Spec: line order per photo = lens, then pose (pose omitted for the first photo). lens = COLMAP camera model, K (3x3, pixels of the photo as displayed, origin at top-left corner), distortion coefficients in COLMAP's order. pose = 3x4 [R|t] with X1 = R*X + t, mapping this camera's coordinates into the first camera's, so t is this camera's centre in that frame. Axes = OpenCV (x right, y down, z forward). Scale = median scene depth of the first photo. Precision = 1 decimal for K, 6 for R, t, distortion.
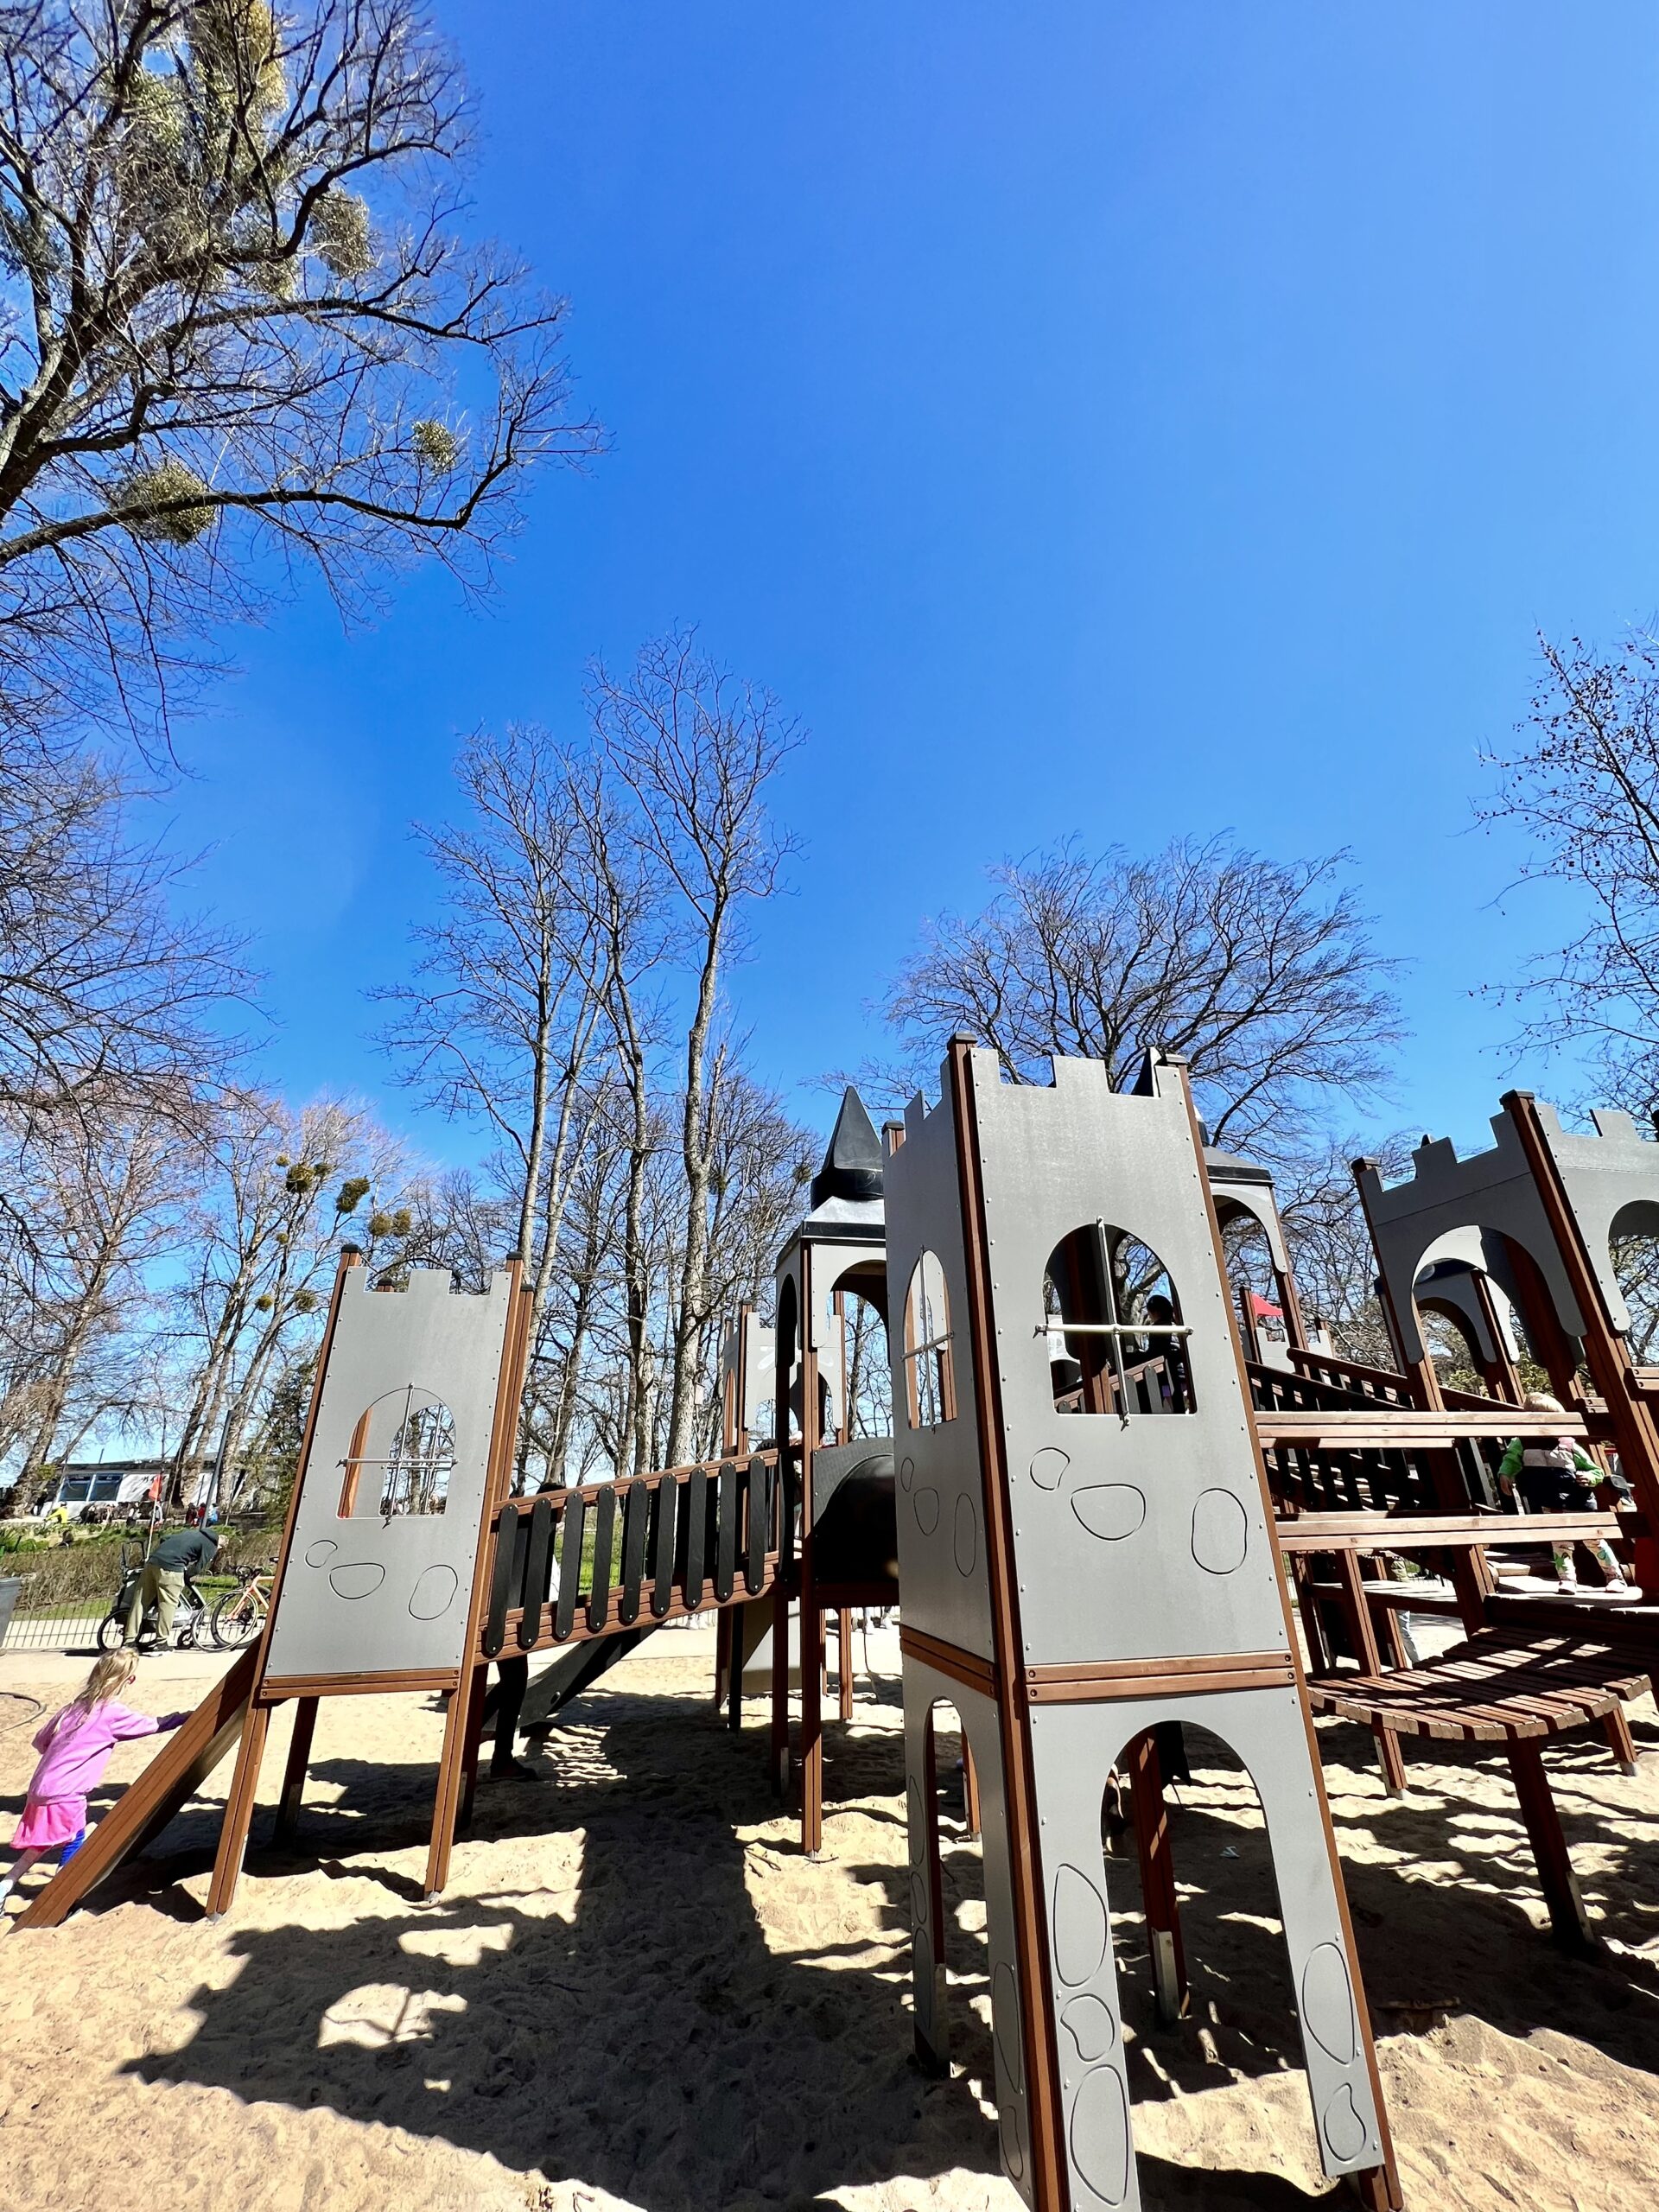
lens RADIAL K [[883.5, 0, 835.9], [0, 883.5, 1104.0], [0, 0, 1]] dist [-0.012429, -0.001259]
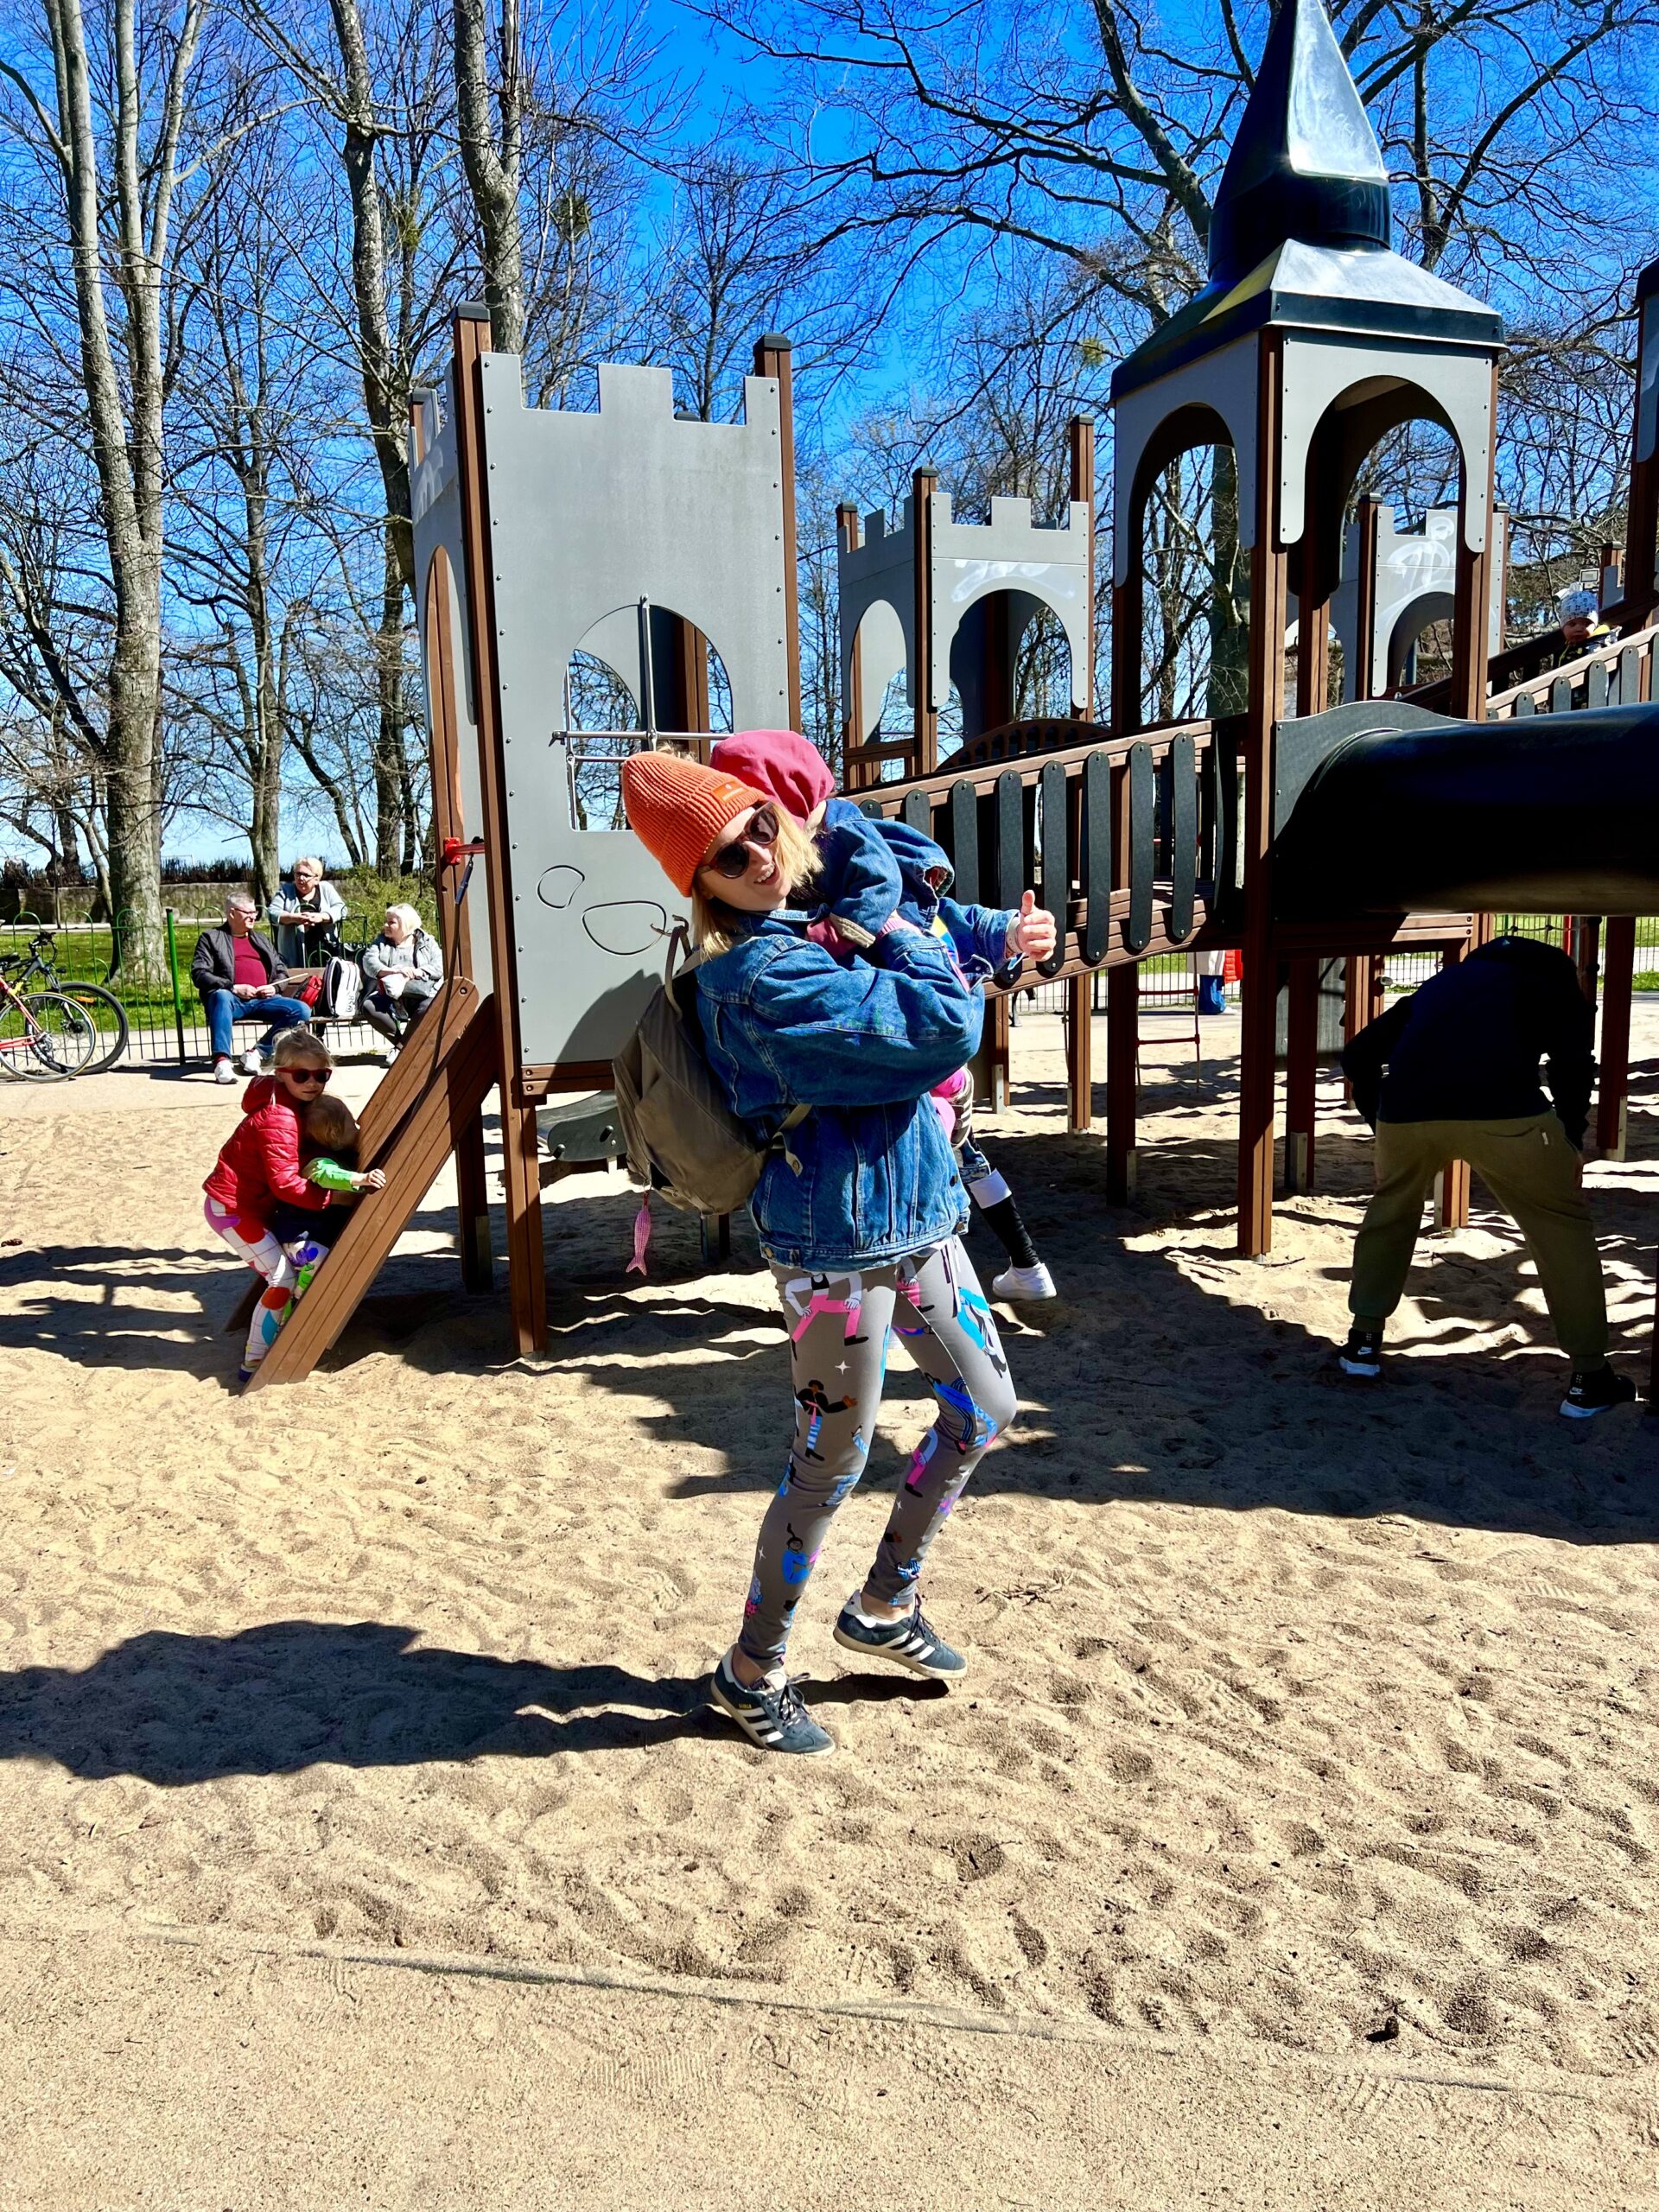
lens RADIAL K [[1668.0, 0, 820.4], [0, 1668.0, 1108.8], [0, 0, 1]] dist [0.048020, -0.055359]
pose [[0.989875, -0.030952, 0.138525, -0.614134], [-0.047561, 0.847191, 0.529155, 0.044159], [-0.133736, -0.530386, 0.837141, -0.043089]]
